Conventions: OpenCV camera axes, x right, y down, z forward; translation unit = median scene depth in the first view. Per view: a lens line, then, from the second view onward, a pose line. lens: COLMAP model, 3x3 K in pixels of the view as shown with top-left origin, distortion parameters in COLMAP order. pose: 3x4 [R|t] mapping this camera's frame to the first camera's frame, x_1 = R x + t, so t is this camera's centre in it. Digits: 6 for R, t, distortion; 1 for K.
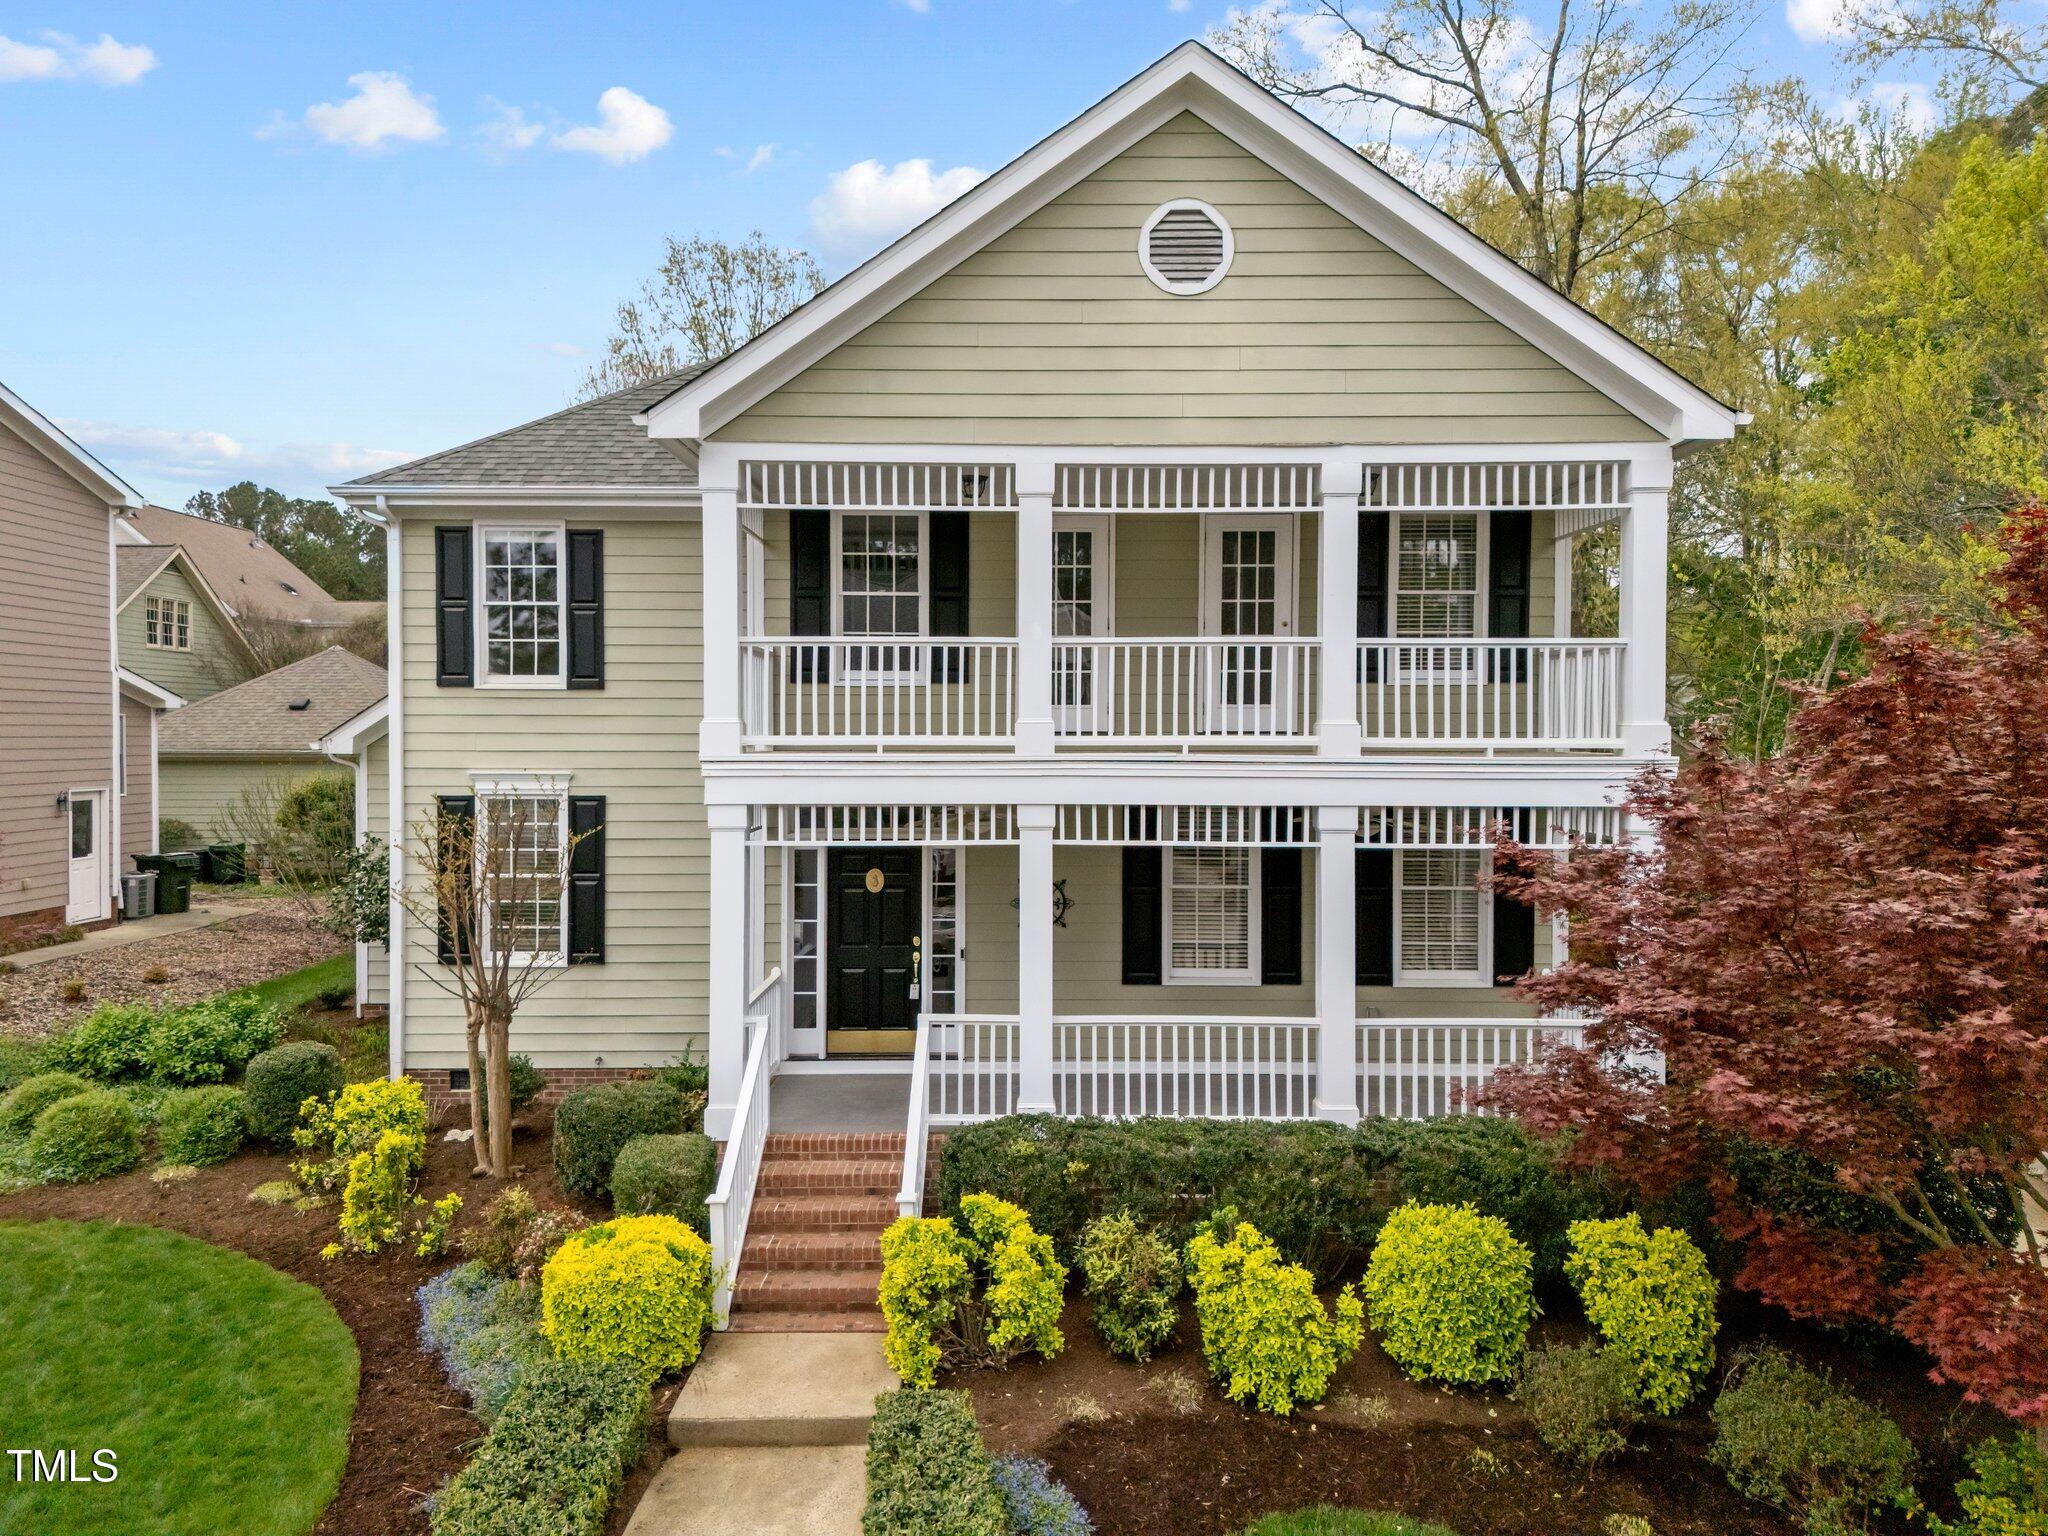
lens RADIAL K [[1519.3, 0, 1021.4], [0, 1519.3, 757.3], [0, 0, 1]] dist [0.067109, -0.047422]
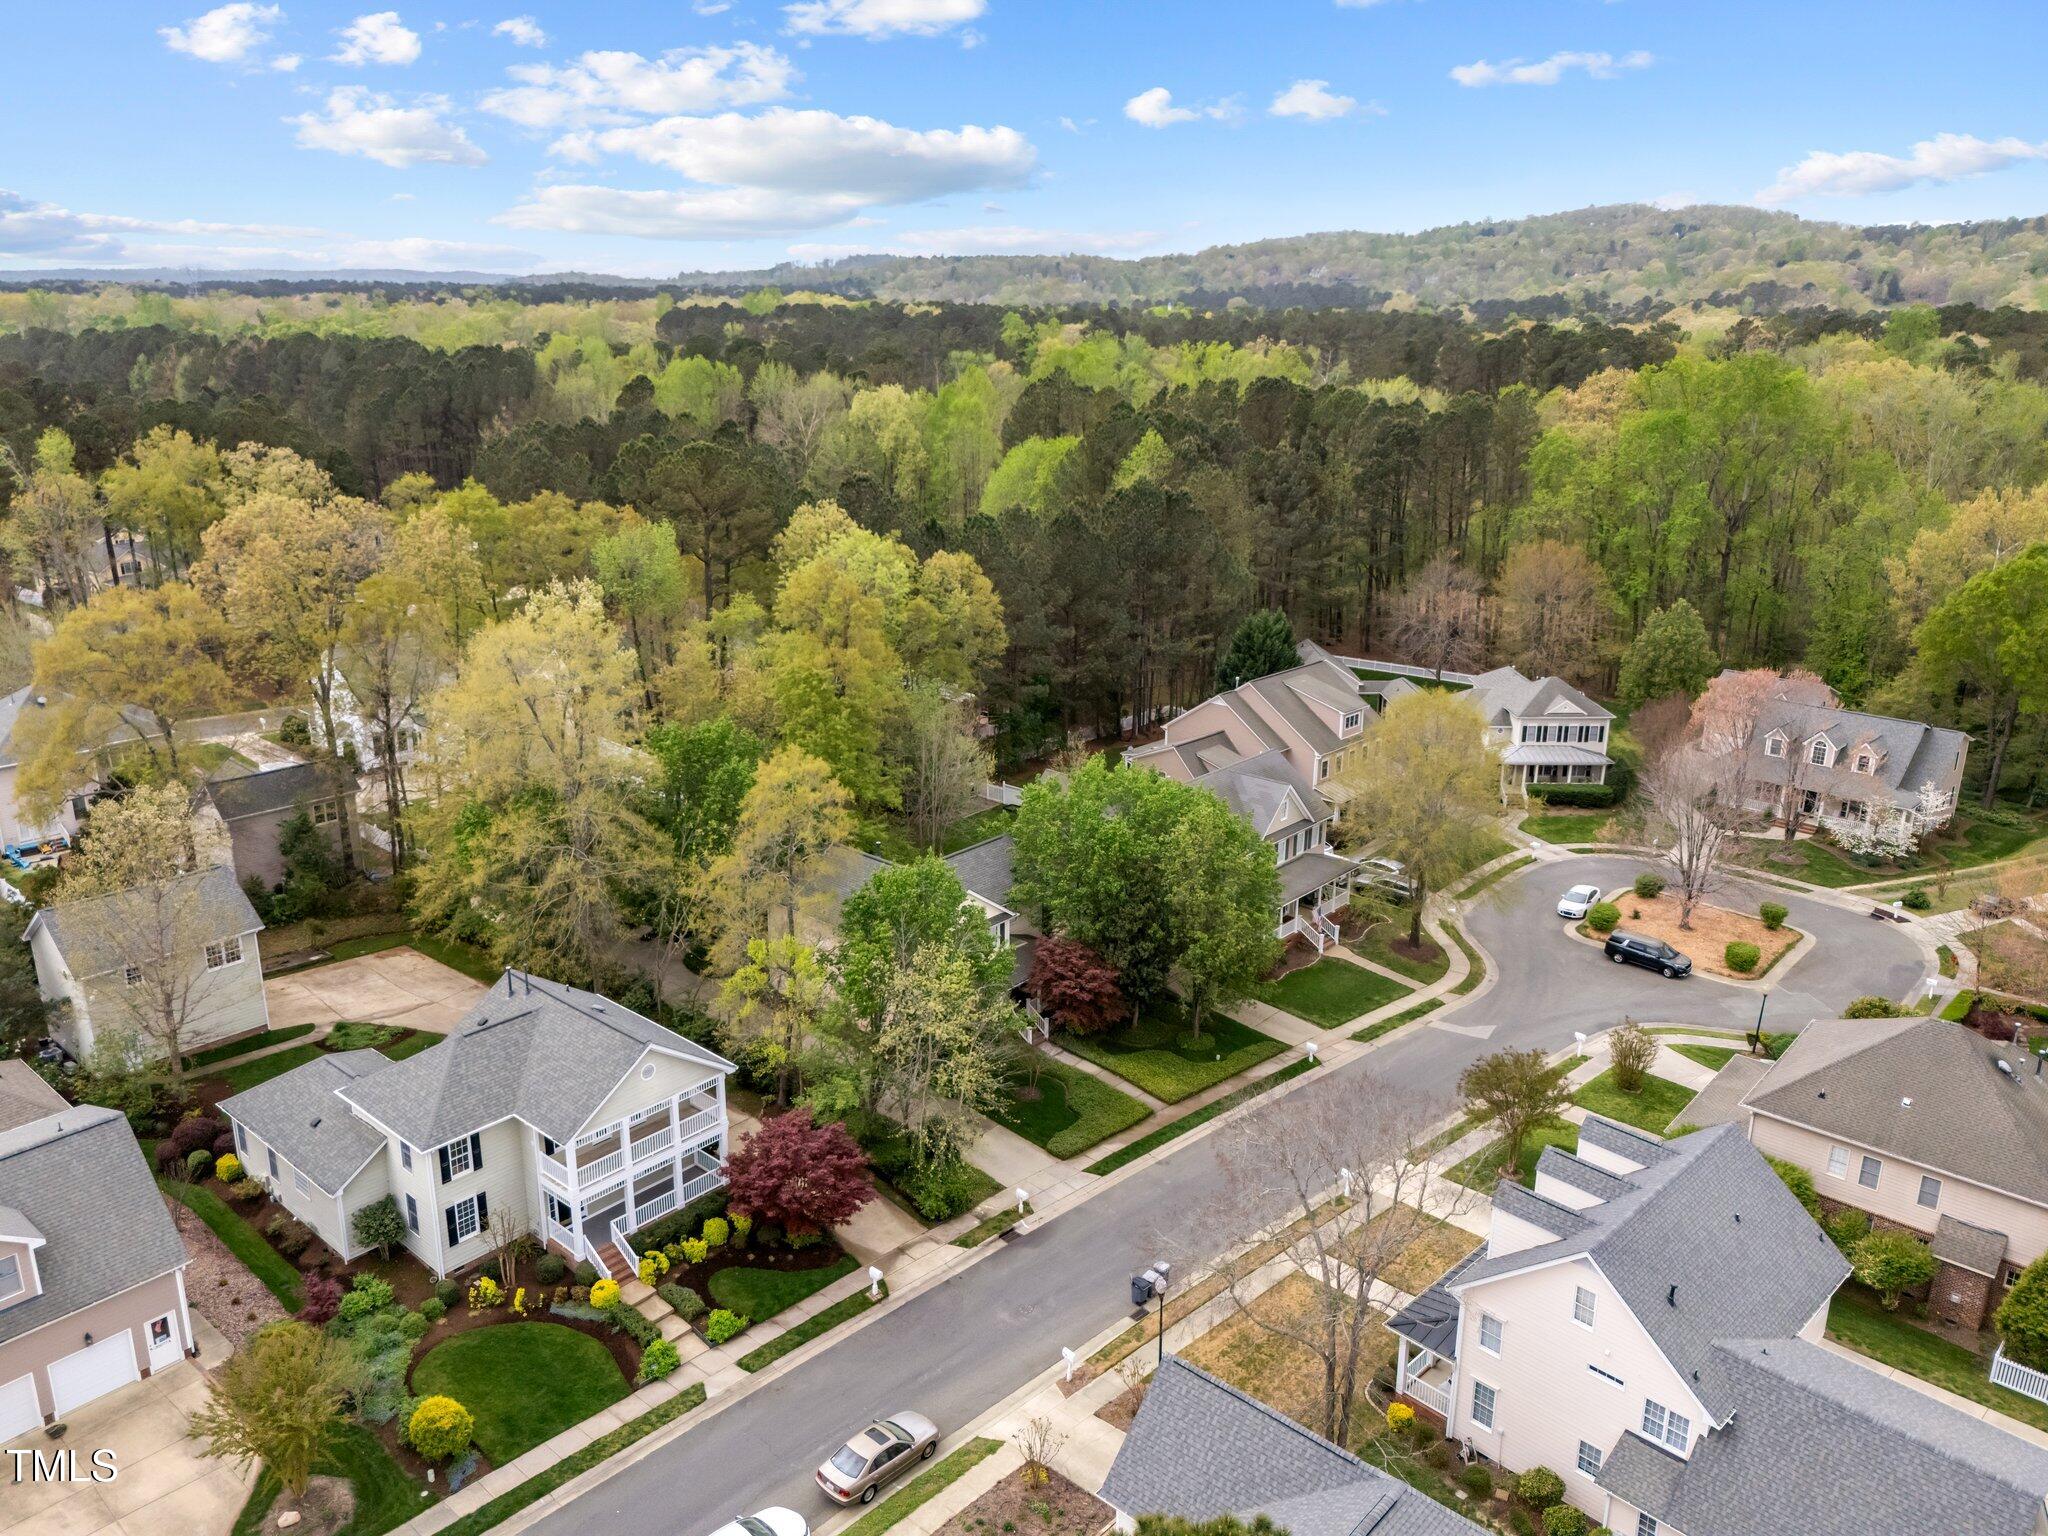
lens RADIAL K [[1519.3, 0, 1021.4], [0, 1519.3, 757.3], [0, 0, 1]] dist [0.067109, -0.047422]
pose [[0.663247, -0.214912, 0.716879, -2.579638], [0.006766, 0.959565, 0.281407, -2.842233], [-0.748370, -0.181792, 0.637883, -3.117082]]
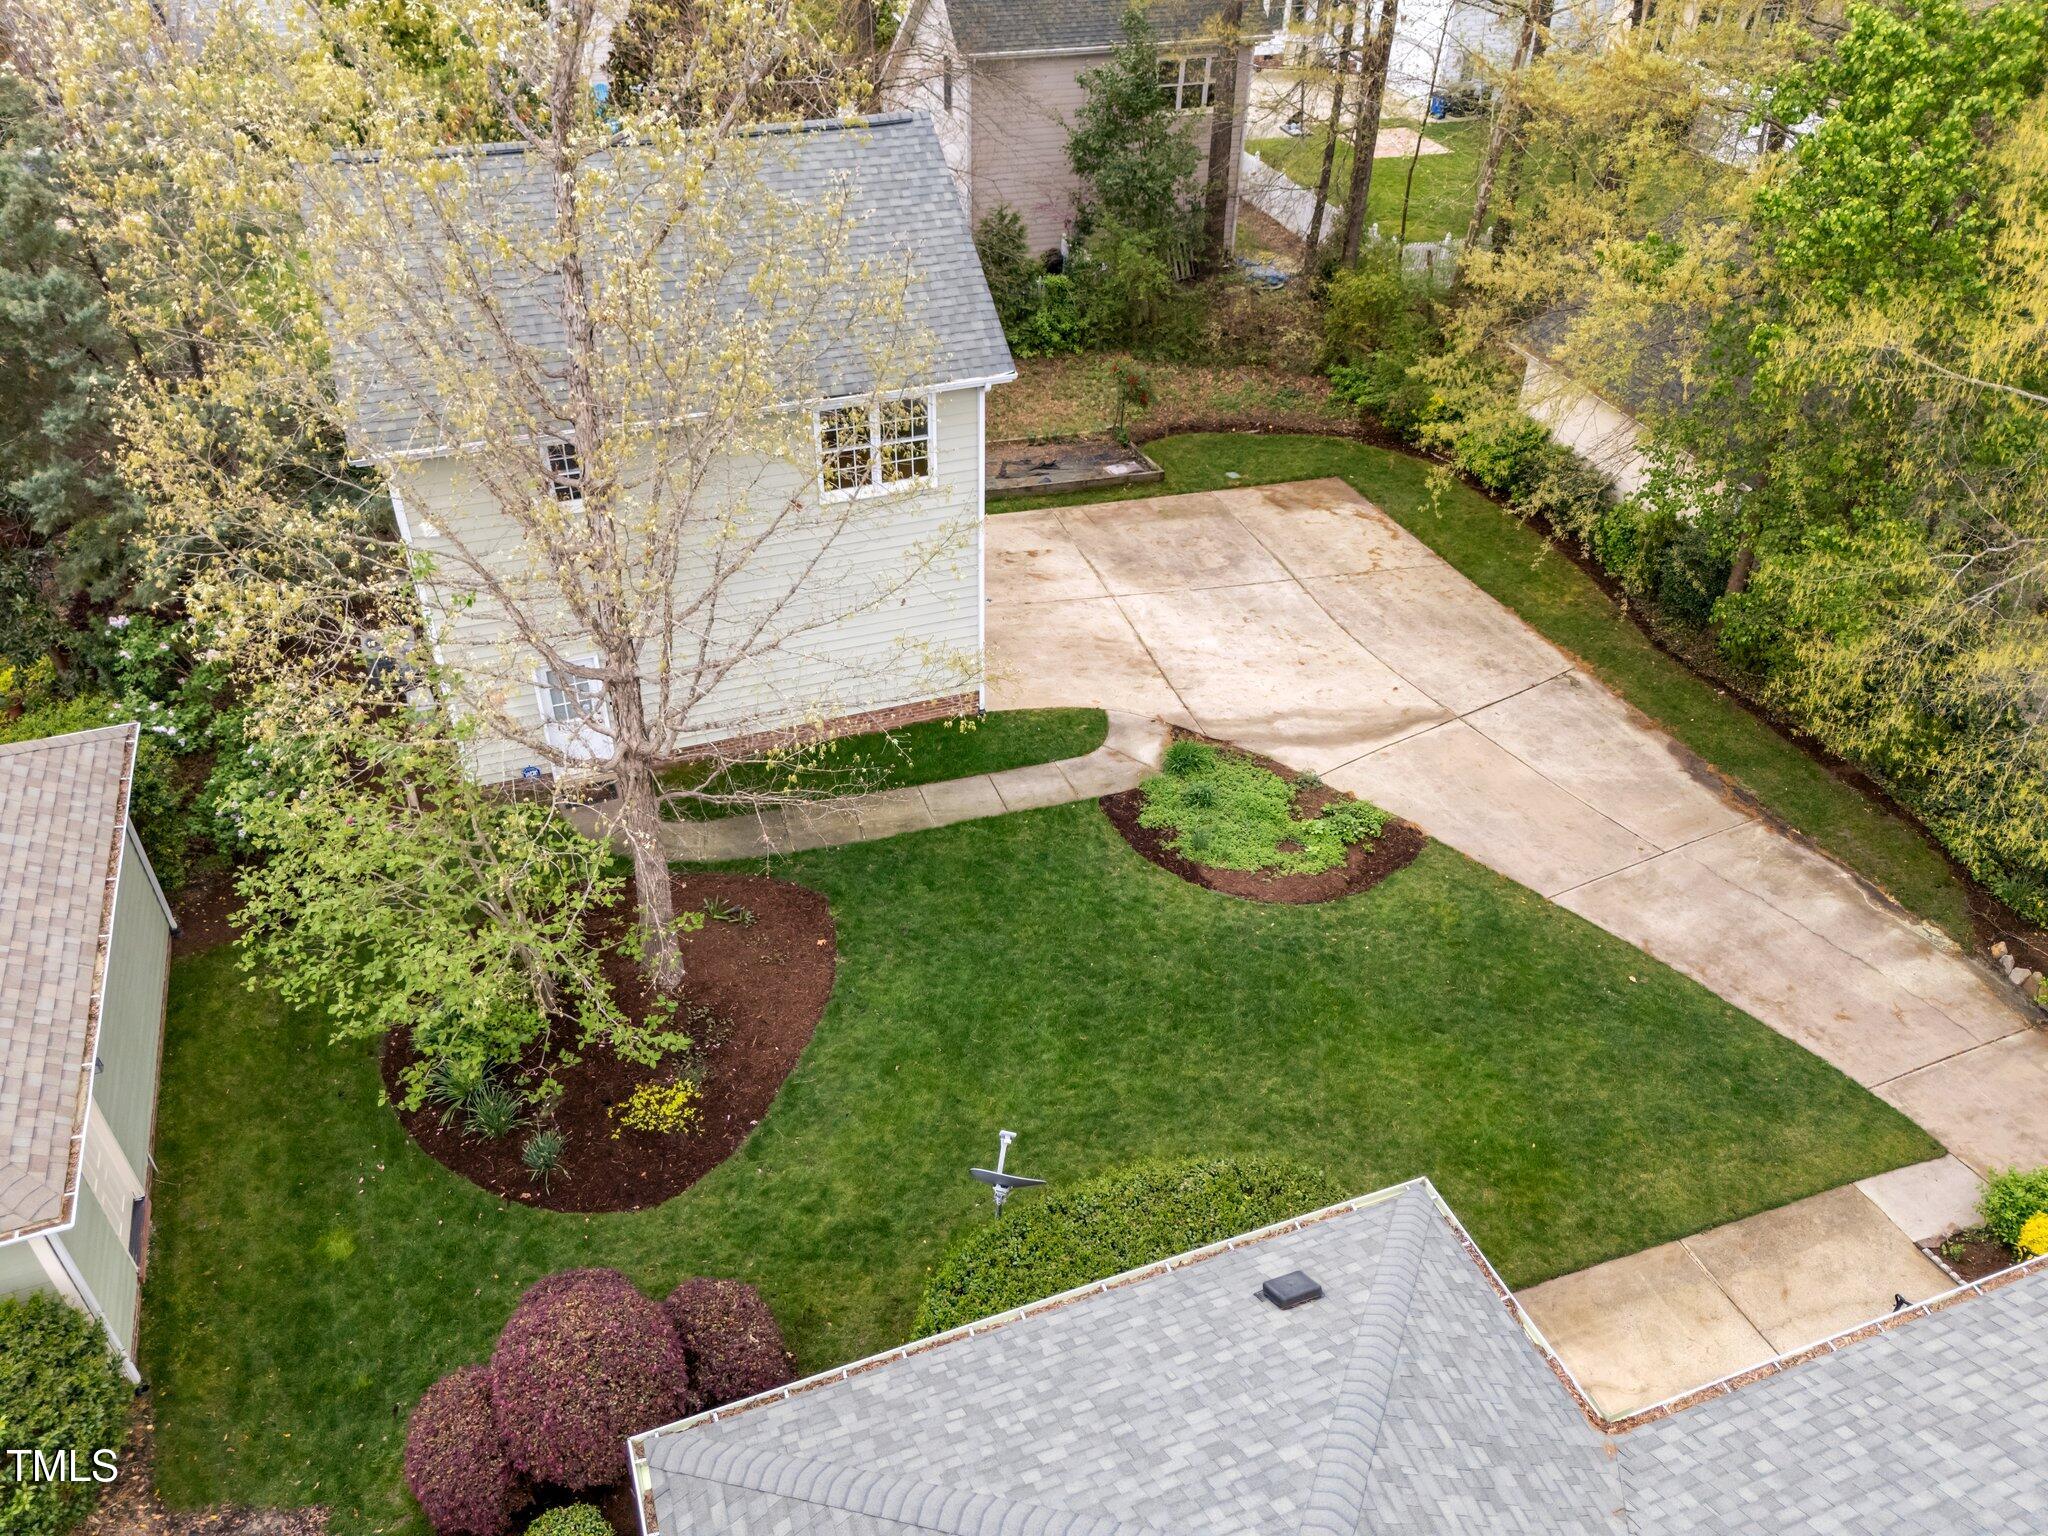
lens RADIAL K [[1519.3, 0, 1021.4], [0, 1519.3, 757.3], [0, 0, 1]] dist [0.067109, -0.047422]
pose [[0.935079, -0.199598, 0.292895, -0.712075], [-0.011179, 0.809345, 0.587228, -0.947980], [-0.354262, -0.552378, 0.754570, 1.917279]]
